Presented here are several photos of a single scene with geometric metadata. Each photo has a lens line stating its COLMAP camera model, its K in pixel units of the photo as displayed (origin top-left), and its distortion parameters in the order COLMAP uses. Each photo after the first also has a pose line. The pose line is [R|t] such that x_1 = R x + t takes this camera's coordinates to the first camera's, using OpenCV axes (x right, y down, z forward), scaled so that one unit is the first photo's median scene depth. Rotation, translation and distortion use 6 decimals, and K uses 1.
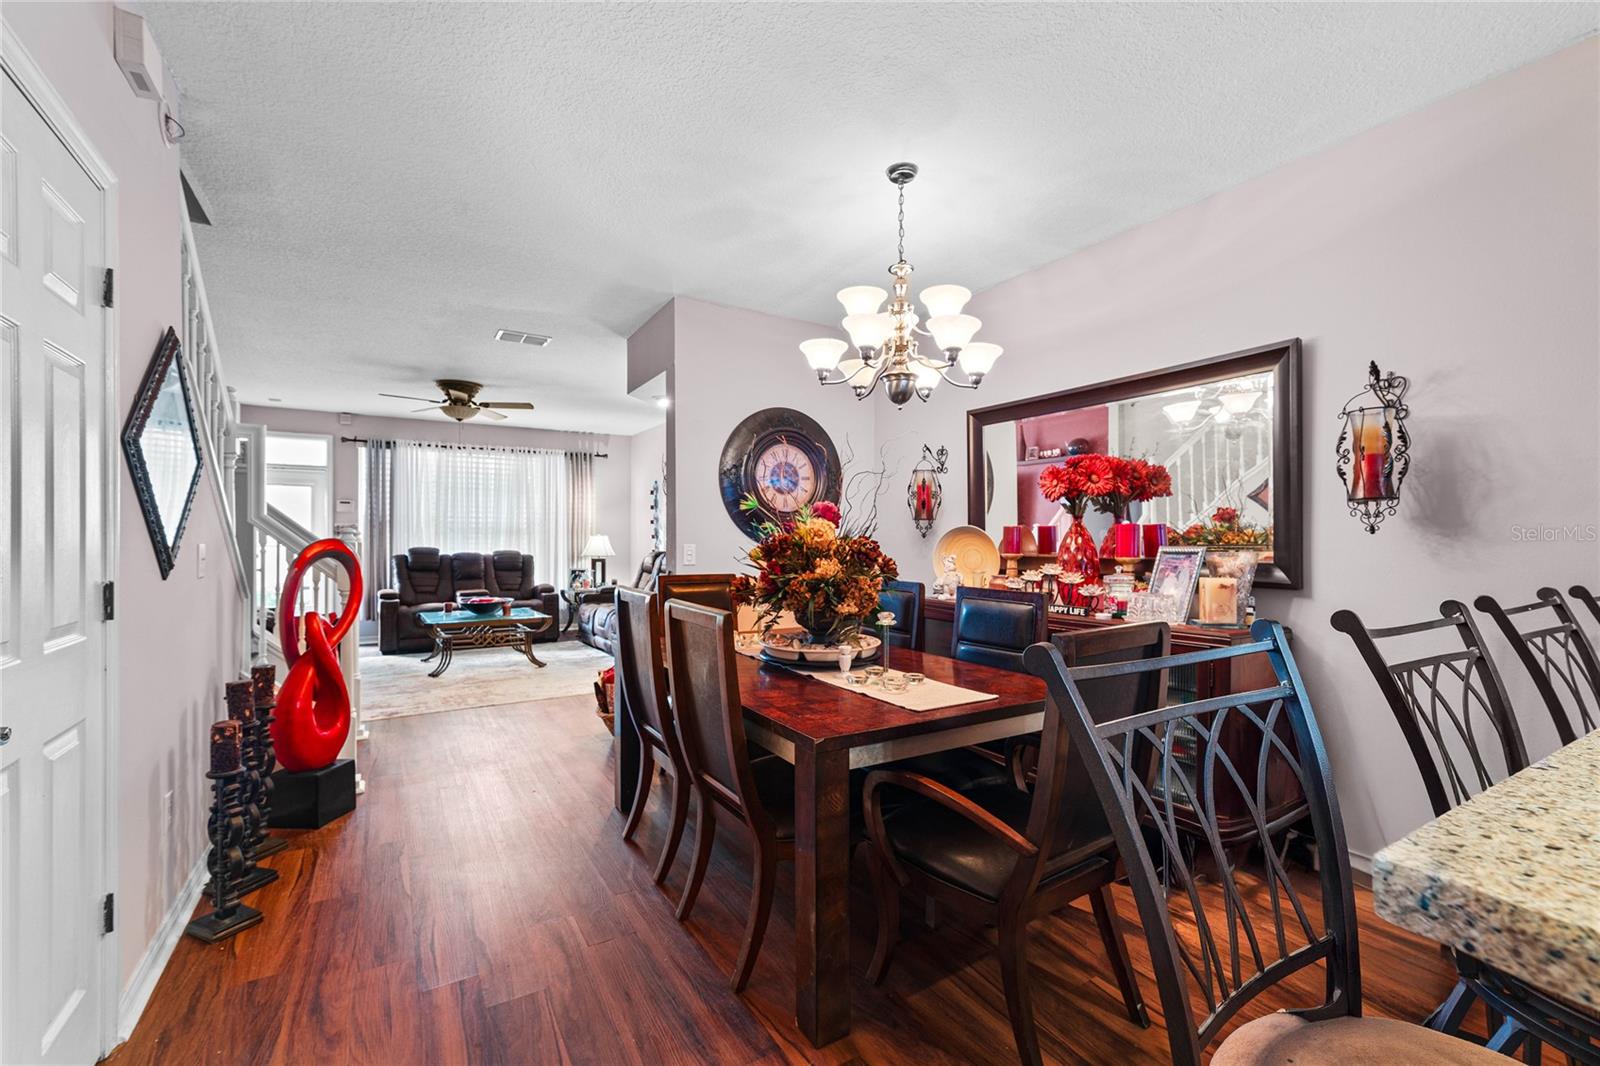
lens RADIAL K [[681.1, 0, 796.2], [0, 681.1, 538.1], [0, 0, 1]] dist [0.000095, -0.000144]
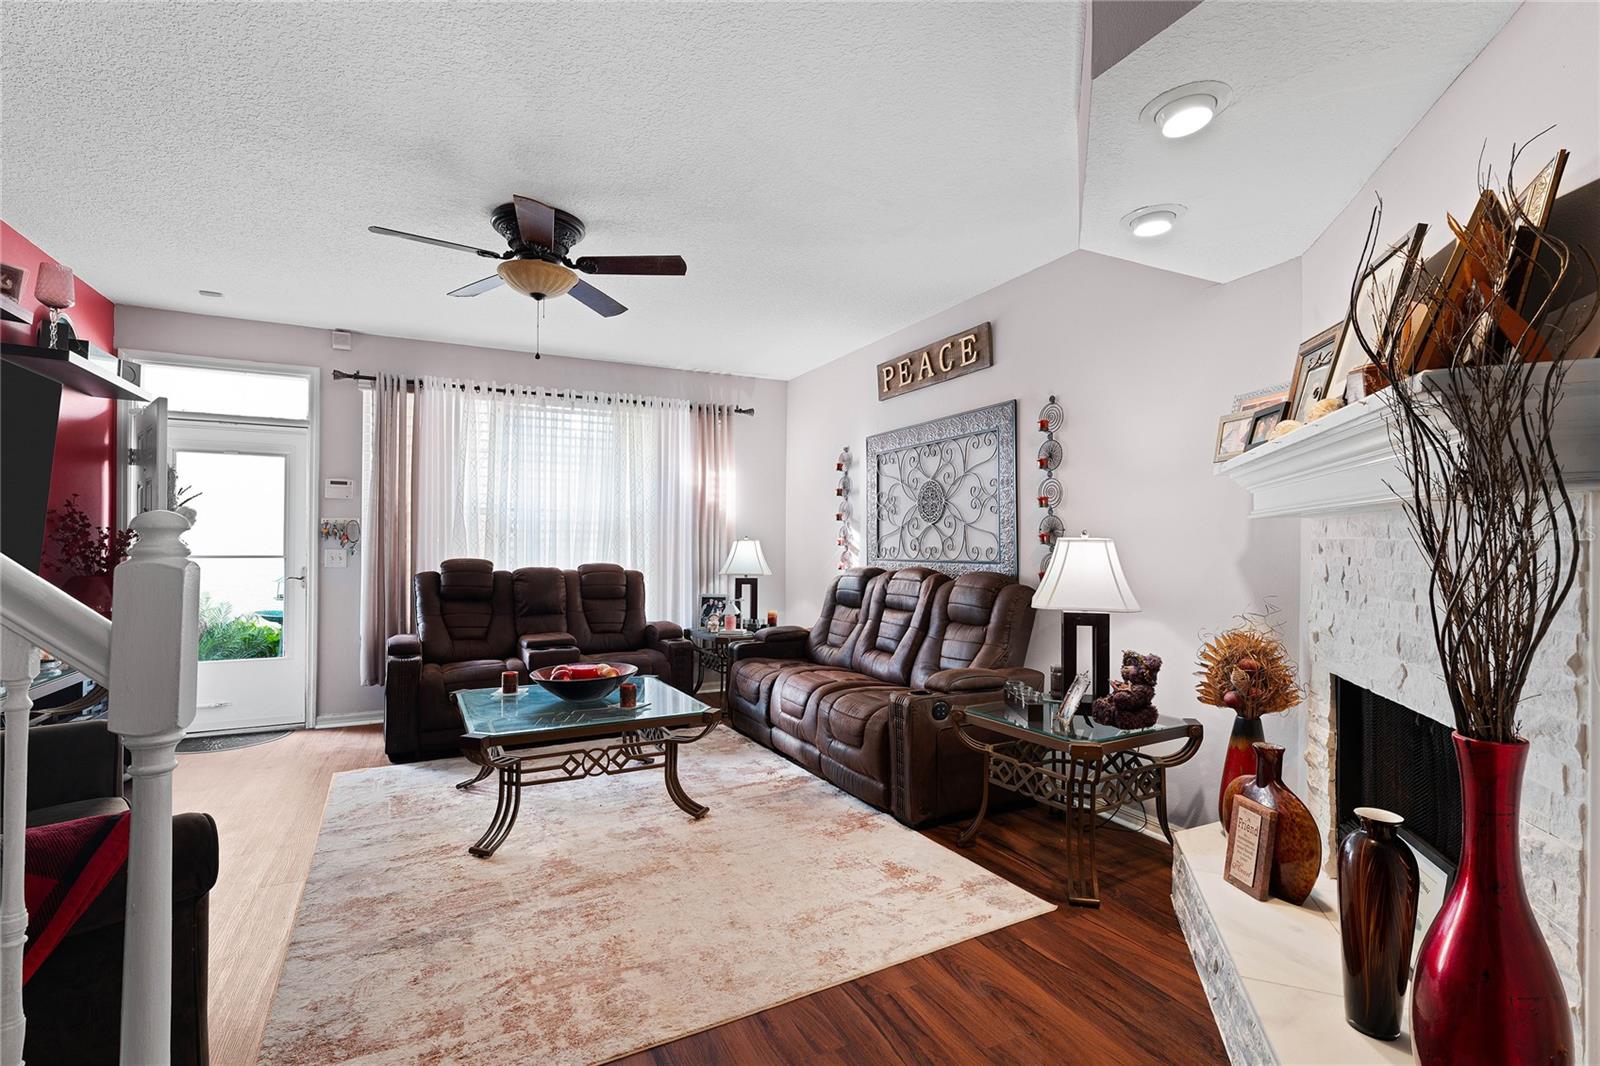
lens RADIAL K [[728.8, 0, 800.0], [0, 728.8, 533.0], [0, 0, 1]] dist [-0.000716, -0.000347]
pose [[0.996881, 0.001179, -0.078910, -0.207619], [-0.002279, 0.999901, -0.013858, -0.000848], [0.078886, 0.013994, 0.996785, 0.389705]]
